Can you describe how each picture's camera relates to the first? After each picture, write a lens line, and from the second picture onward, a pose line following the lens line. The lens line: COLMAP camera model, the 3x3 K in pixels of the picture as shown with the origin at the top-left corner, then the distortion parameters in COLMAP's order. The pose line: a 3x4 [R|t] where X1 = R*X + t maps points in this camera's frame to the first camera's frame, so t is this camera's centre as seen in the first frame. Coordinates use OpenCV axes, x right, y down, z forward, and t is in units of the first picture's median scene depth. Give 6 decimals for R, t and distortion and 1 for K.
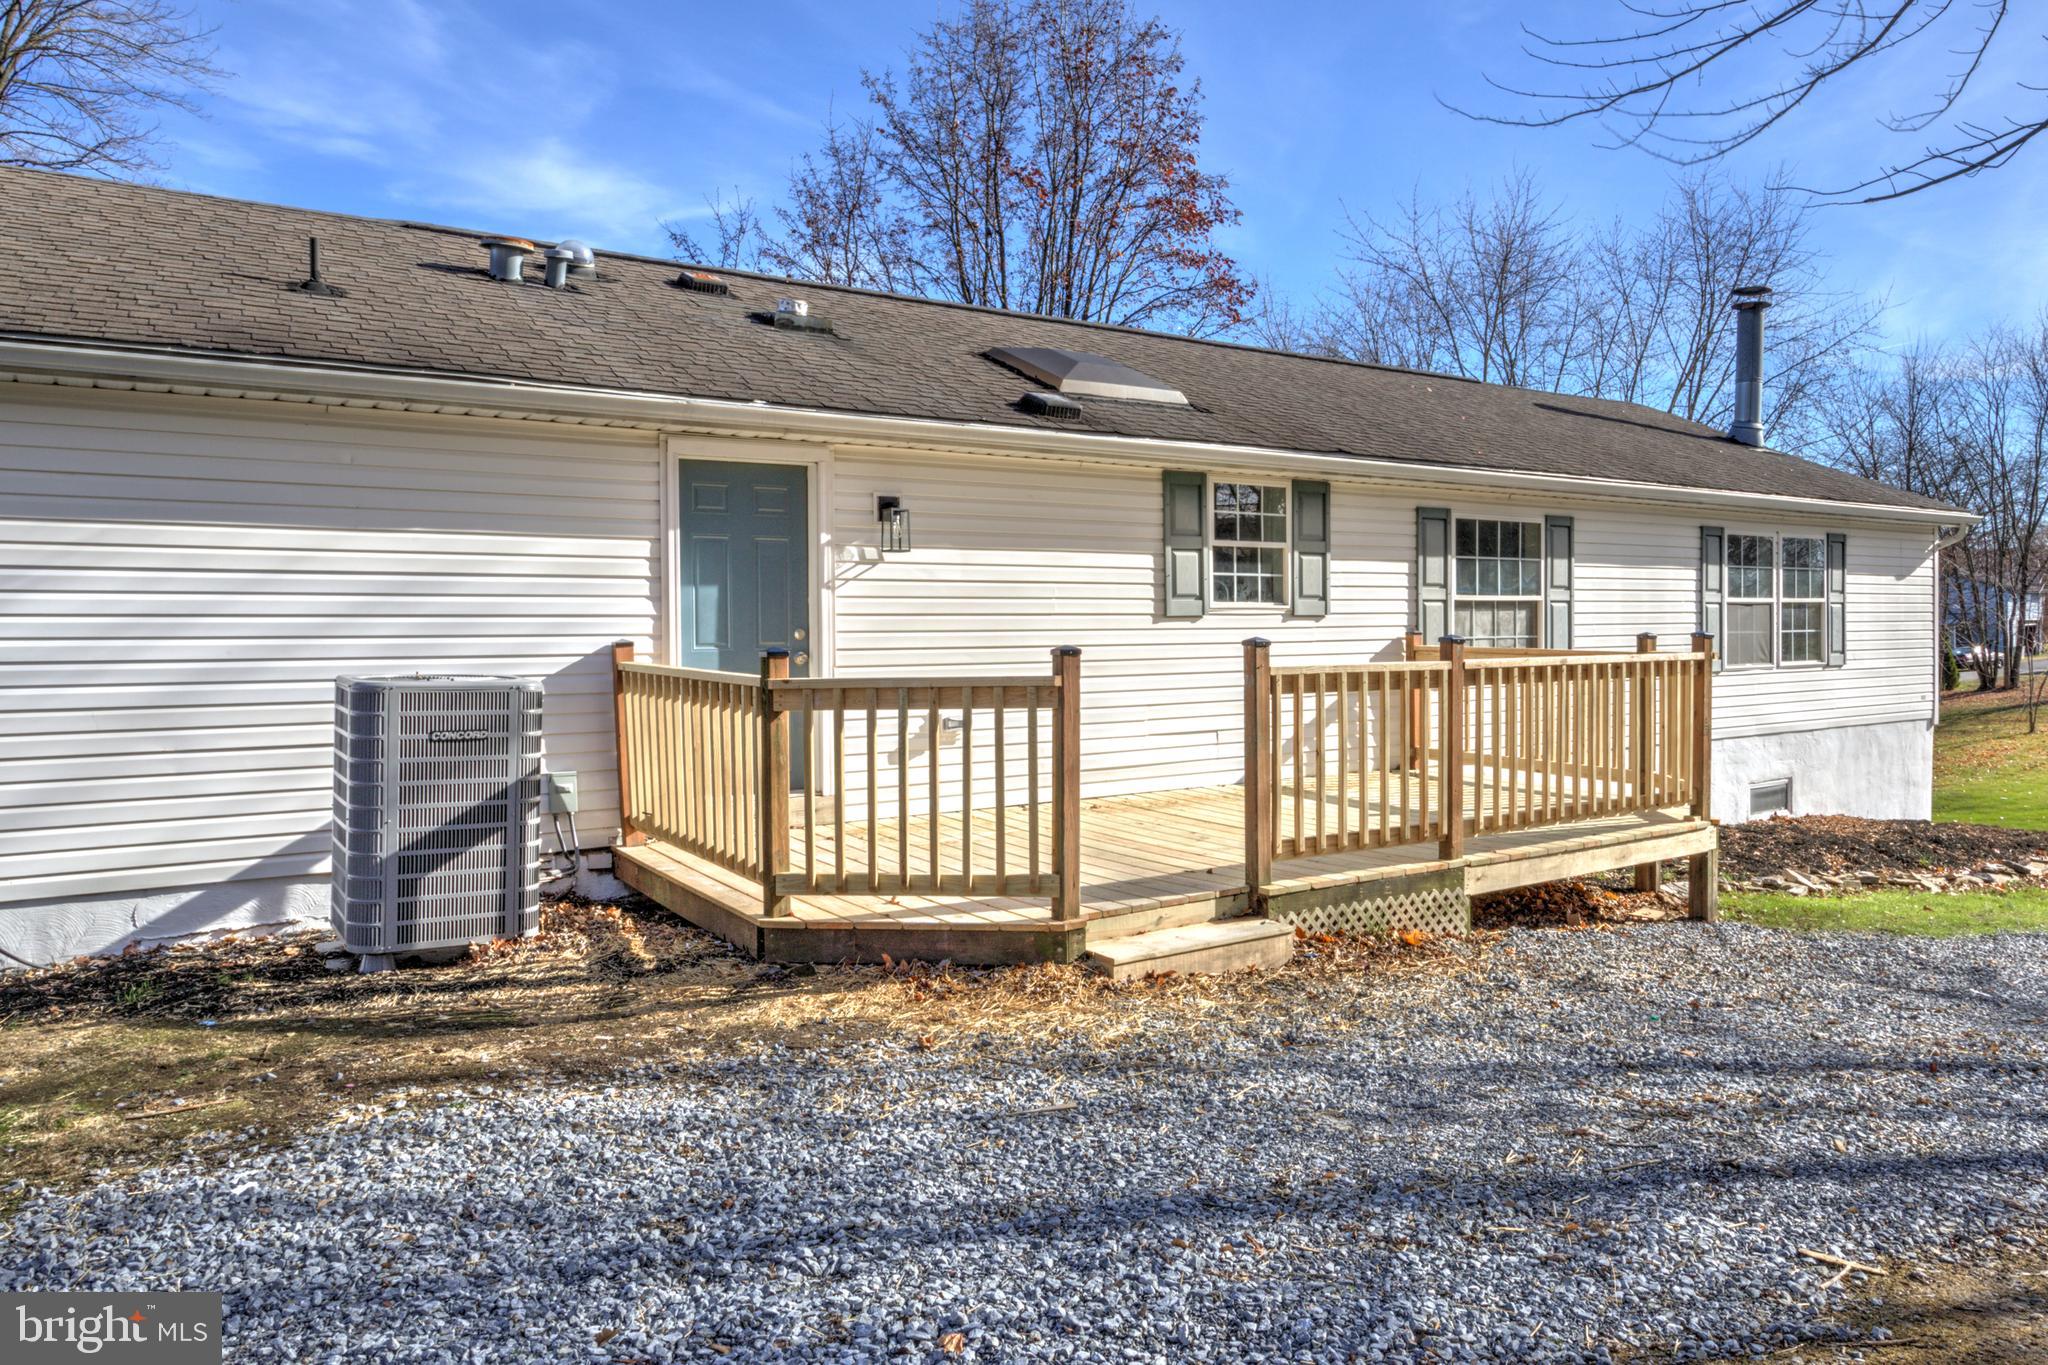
lens RADIAL K [[1243.3, 0, 1078.6], [0, 1243.3, 625.4], [0, 0, 1]] dist [-0.001369, -0.000169]
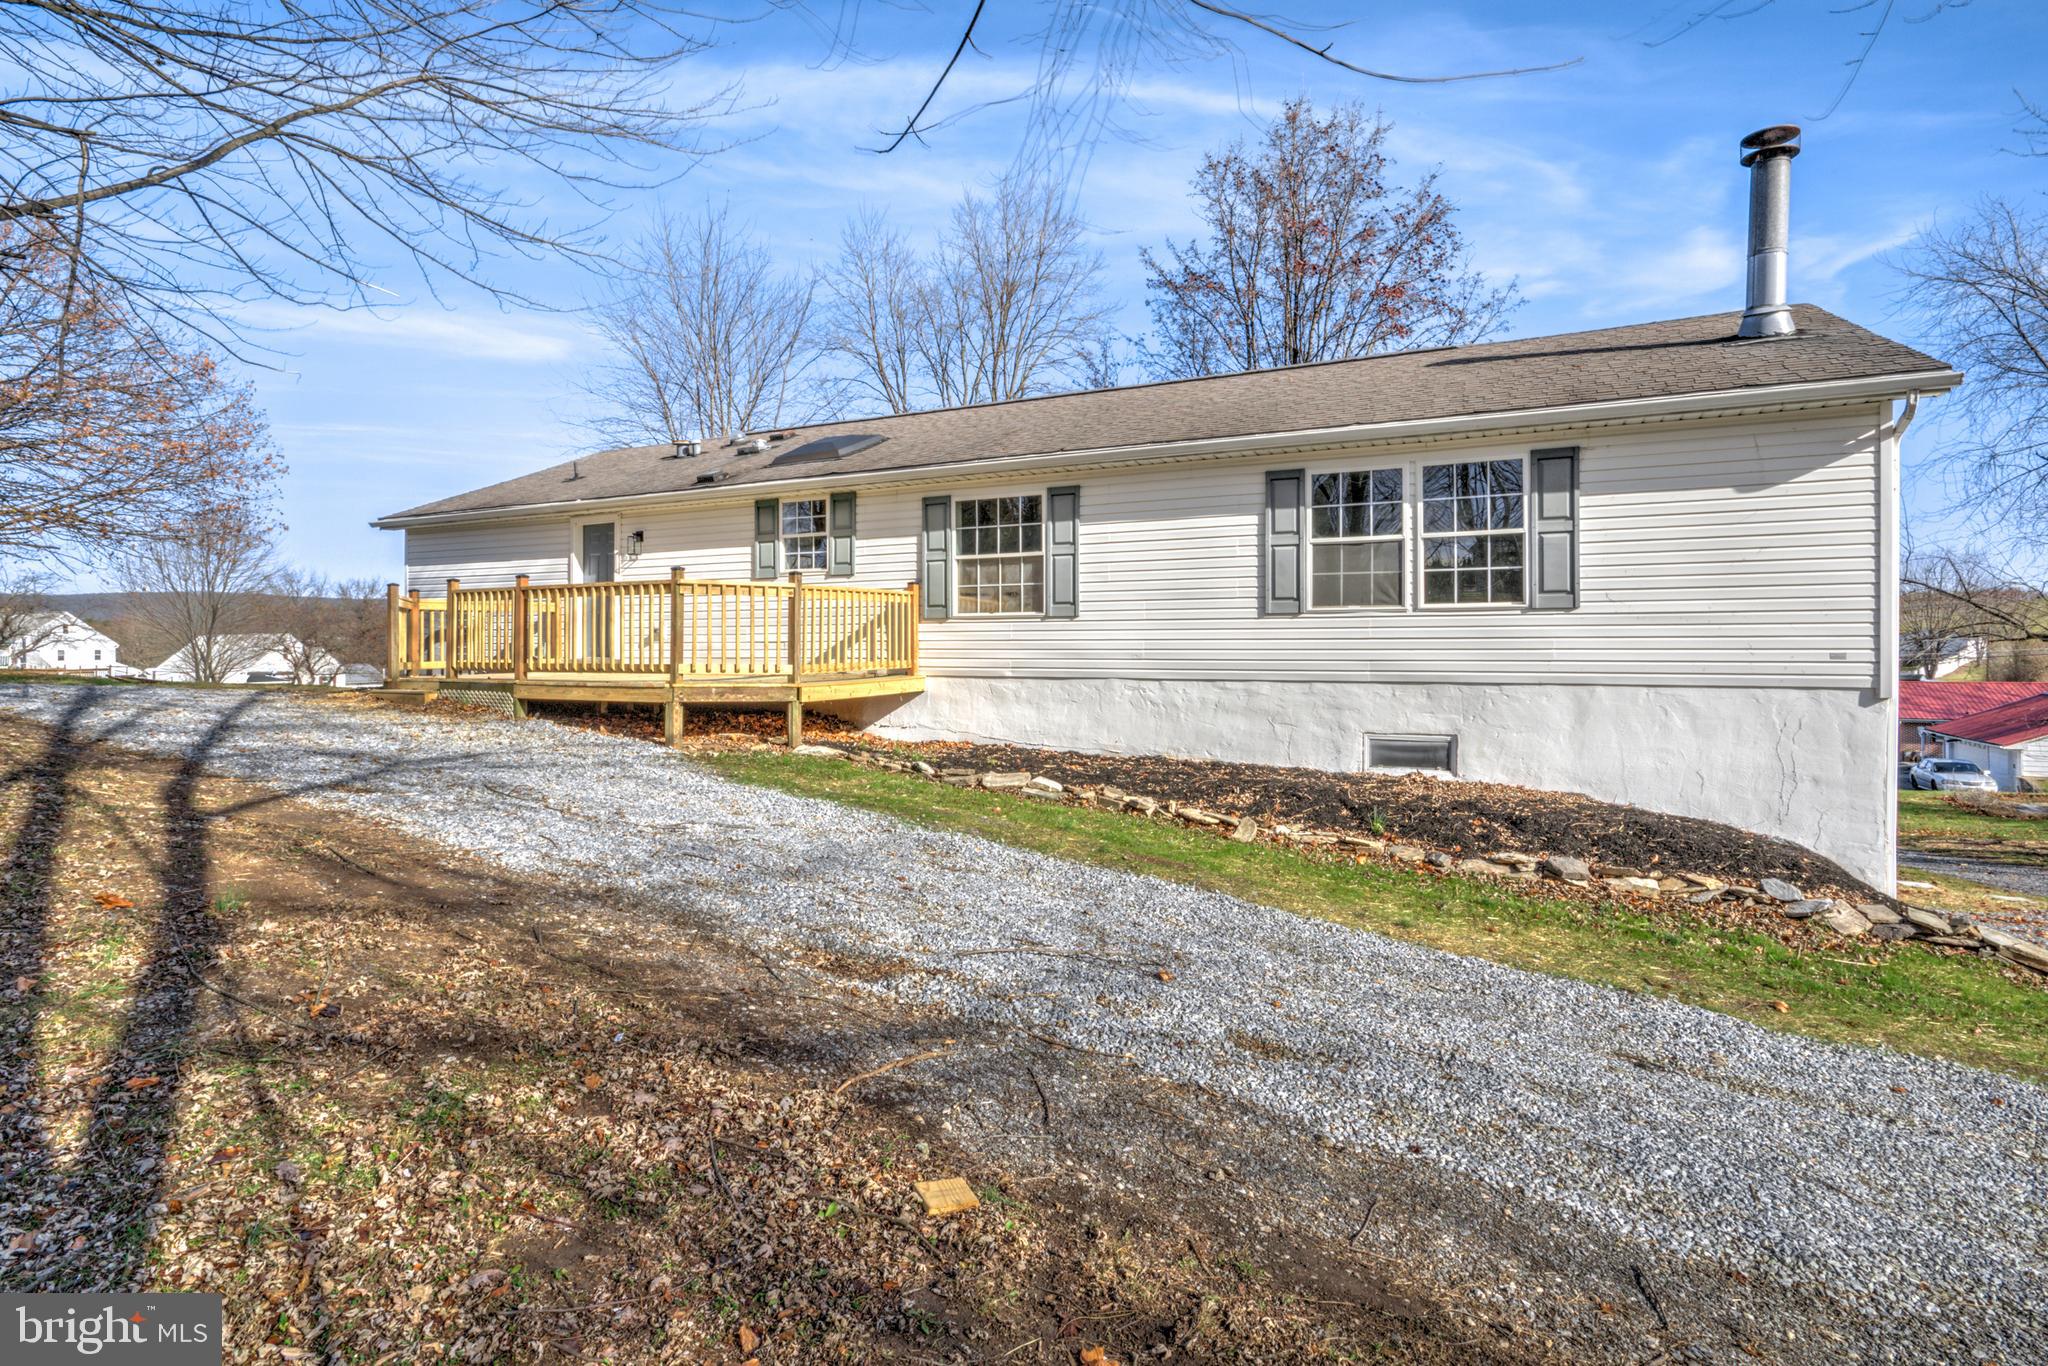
lens RADIAL K [[1017.4, 0, 999.1], [0, 1017.4, 621.0], [0, 0, 1]] dist [0.000758, 0.000445]
pose [[0.514923, -0.028554, -0.856761, 1.235449], [-0.010594, 0.999157, -0.039667, 0.088448], [0.857171, 0.029502, 0.514186, 0.428738]]
